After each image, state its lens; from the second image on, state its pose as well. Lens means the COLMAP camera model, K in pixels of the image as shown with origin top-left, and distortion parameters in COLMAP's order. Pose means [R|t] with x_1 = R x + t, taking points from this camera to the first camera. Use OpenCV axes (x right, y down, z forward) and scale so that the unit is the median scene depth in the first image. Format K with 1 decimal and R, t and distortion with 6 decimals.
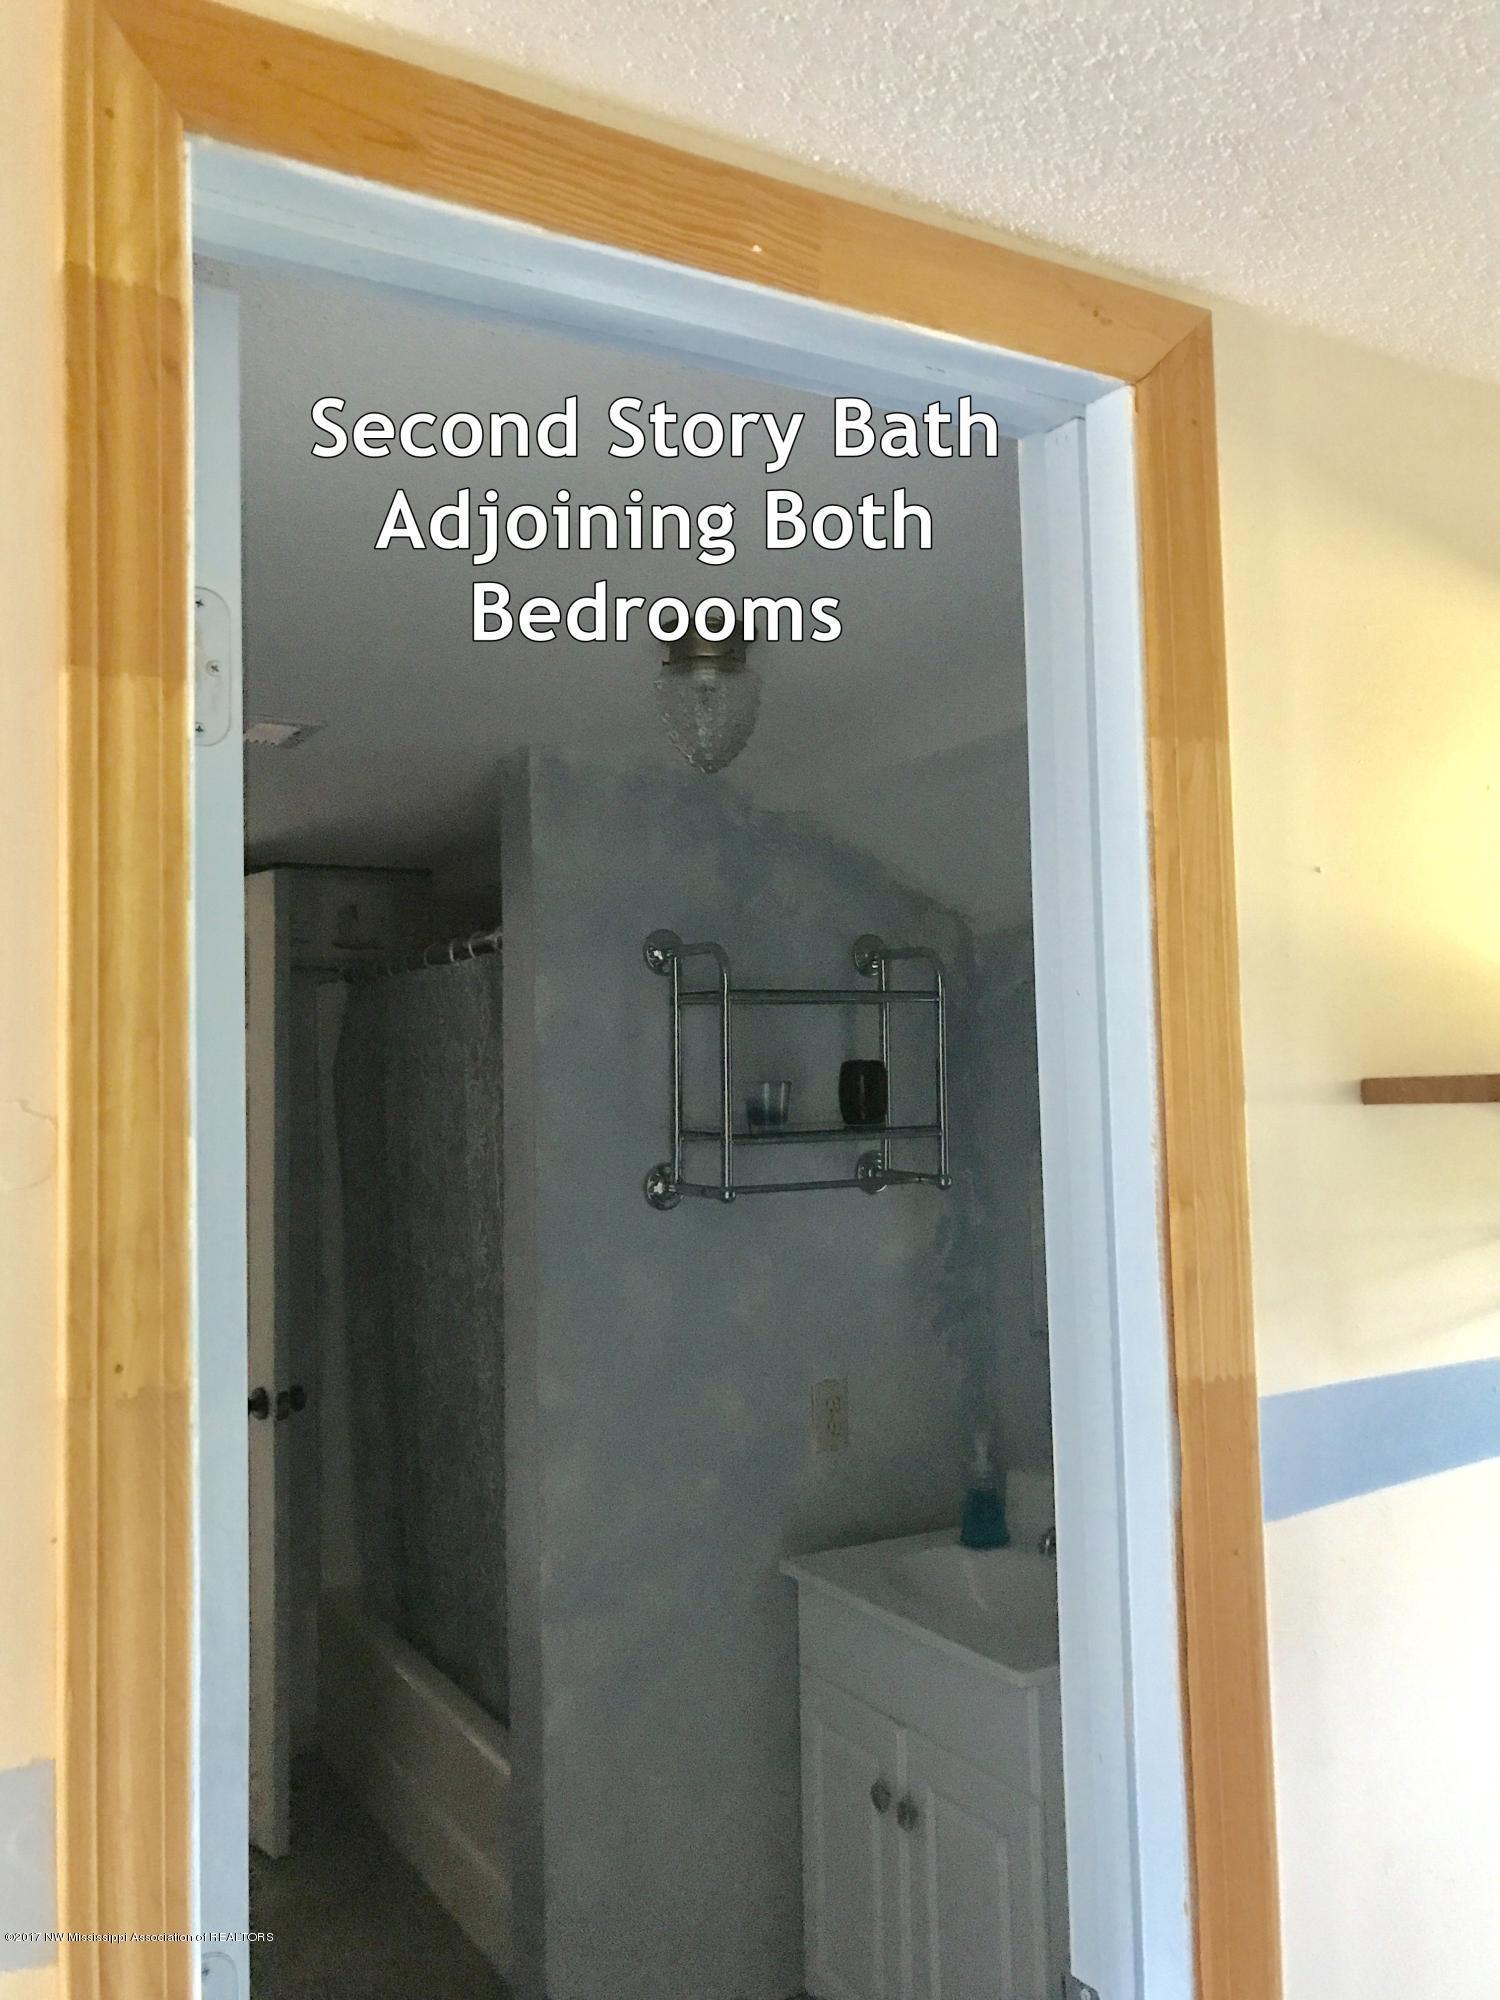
lens RADIAL K [[1669.7, 0, 749.6], [0, 1669.7, 999.7], [0, 0, 1]] dist [0.022016, -0.013916]
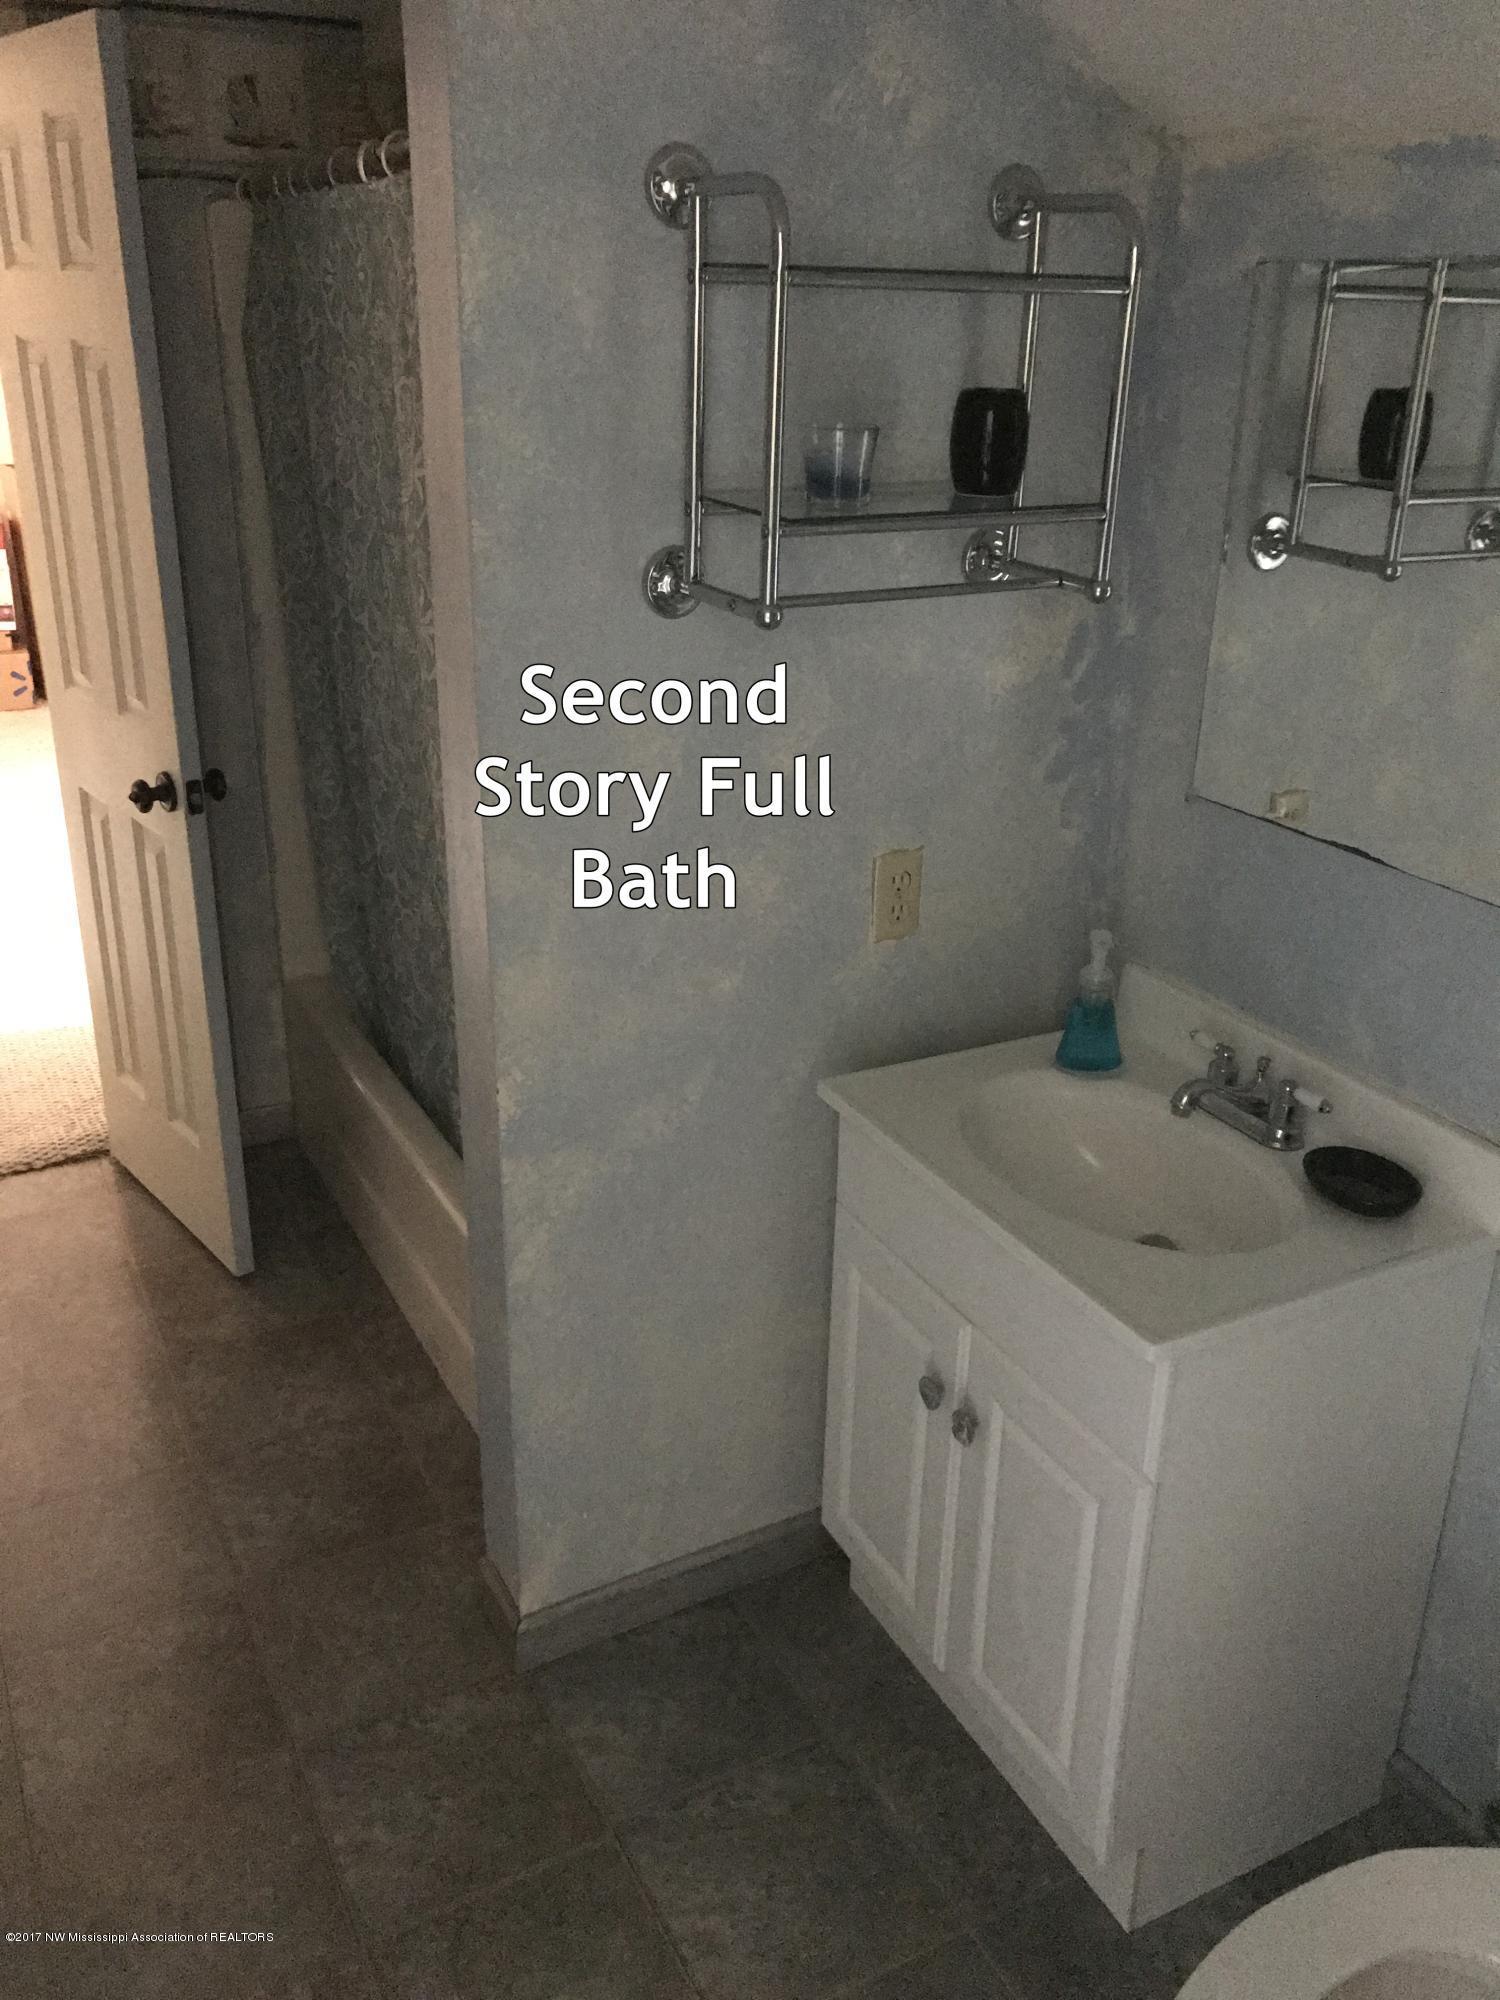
lens RADIAL K [[1669.7, 0, 755.8], [0, 1669.7, 988.3], [0, 0, 1]] dist [0.022016, -0.013916]
pose [[0.998876, 0.046496, -0.009229, -0.005201], [-0.038392, 0.907720, 0.417817, -0.019109], [0.027804, -0.416993, 0.908484, 0.331459]]
